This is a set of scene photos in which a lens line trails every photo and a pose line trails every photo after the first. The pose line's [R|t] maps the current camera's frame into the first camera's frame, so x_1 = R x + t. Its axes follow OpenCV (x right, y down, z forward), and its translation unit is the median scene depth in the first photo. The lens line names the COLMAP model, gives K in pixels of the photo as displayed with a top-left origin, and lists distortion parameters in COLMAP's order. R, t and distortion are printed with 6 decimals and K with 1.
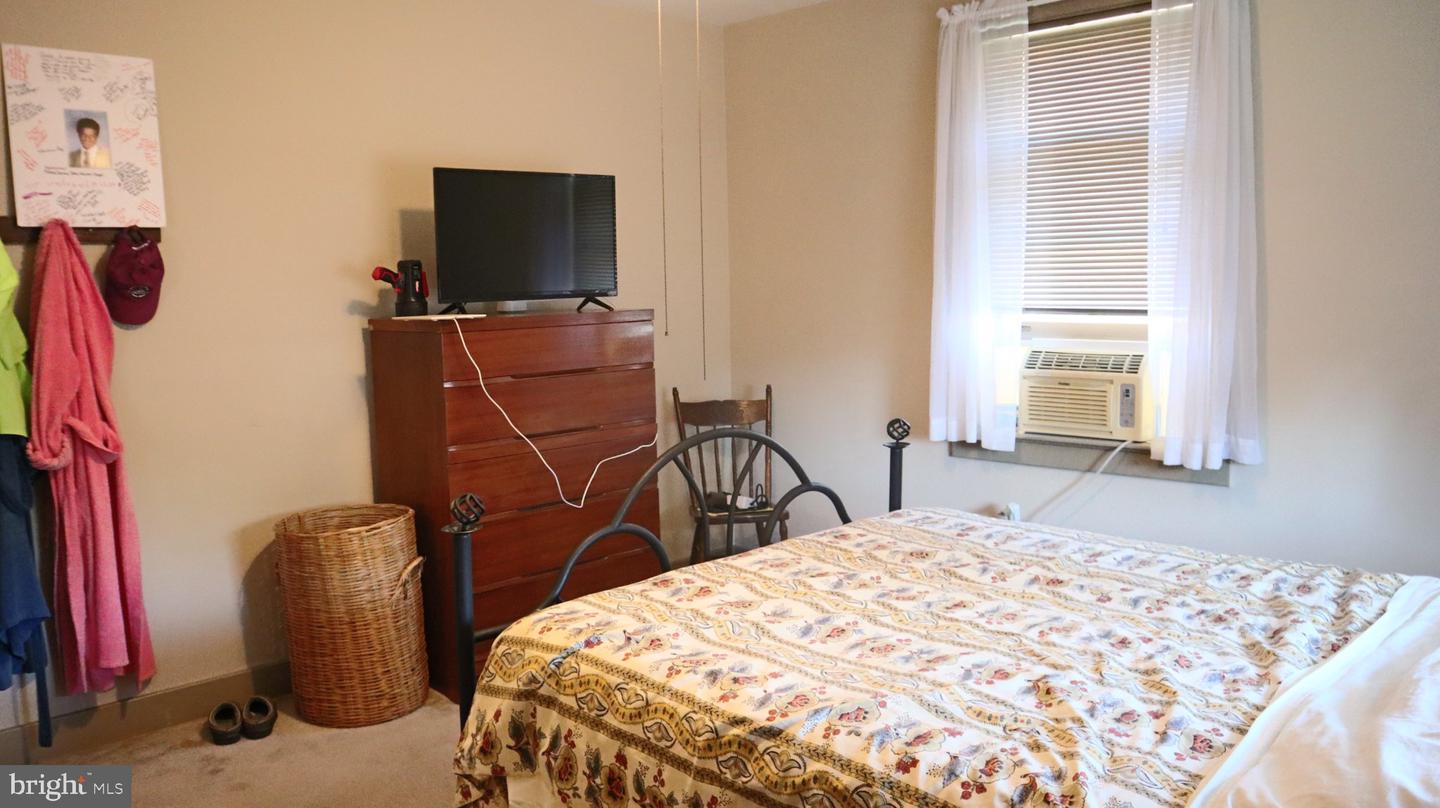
lens RADIAL K [[1094.0, 0, 721.5], [0, 1094.0, 405.2], [0, 0, 1]] dist [-0.082271, -0.002417]
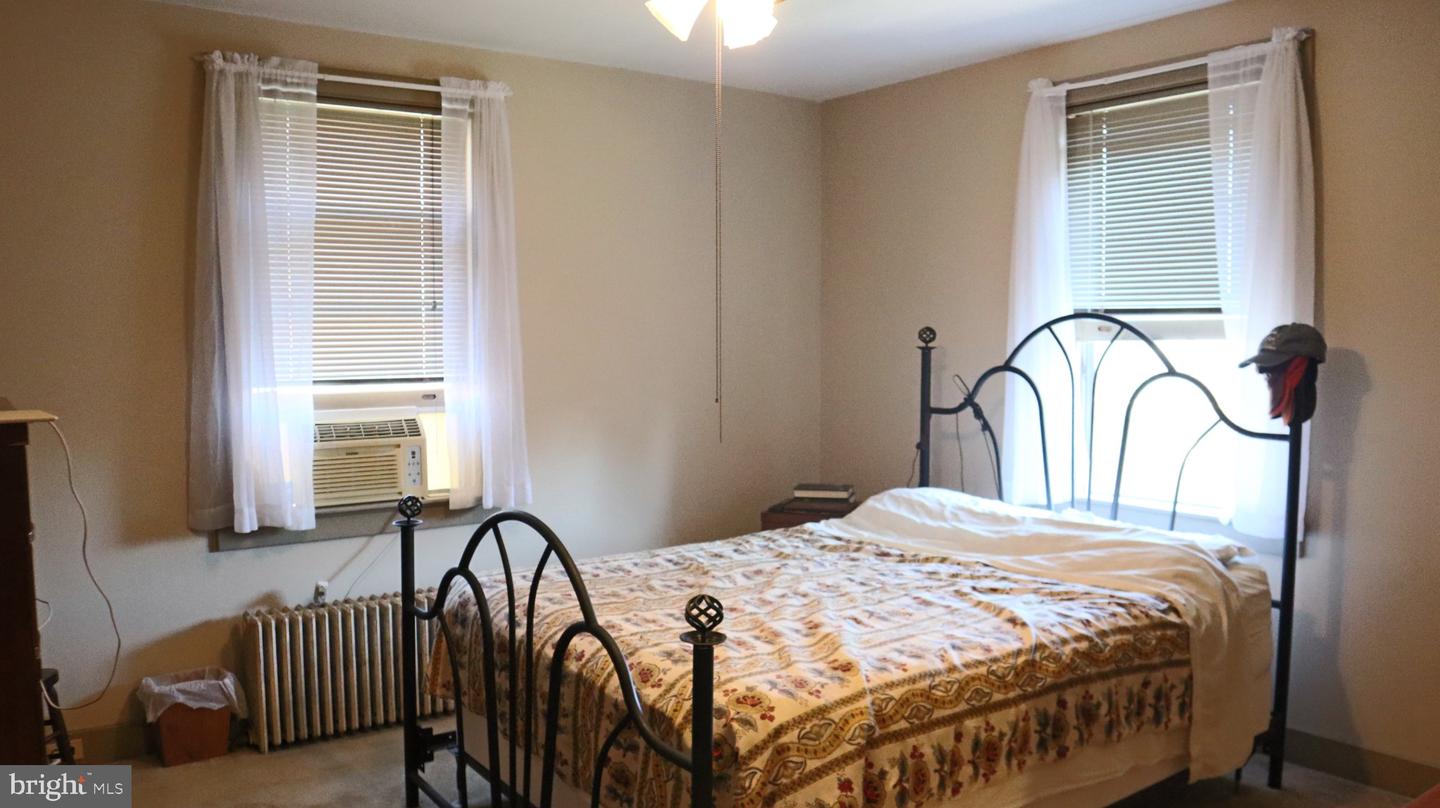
lens RADIAL K [[1094.0, 0, 721.2], [0, 1094.0, 404.1], [0, 0, 1]] dist [-0.082271, -0.002417]
pose [[0.147985, -0.043162, 0.988047, -1.155865], [0.114683, 0.993056, 0.026204, -0.095259], [-0.982318, 0.109434, 0.151908, 0.906093]]
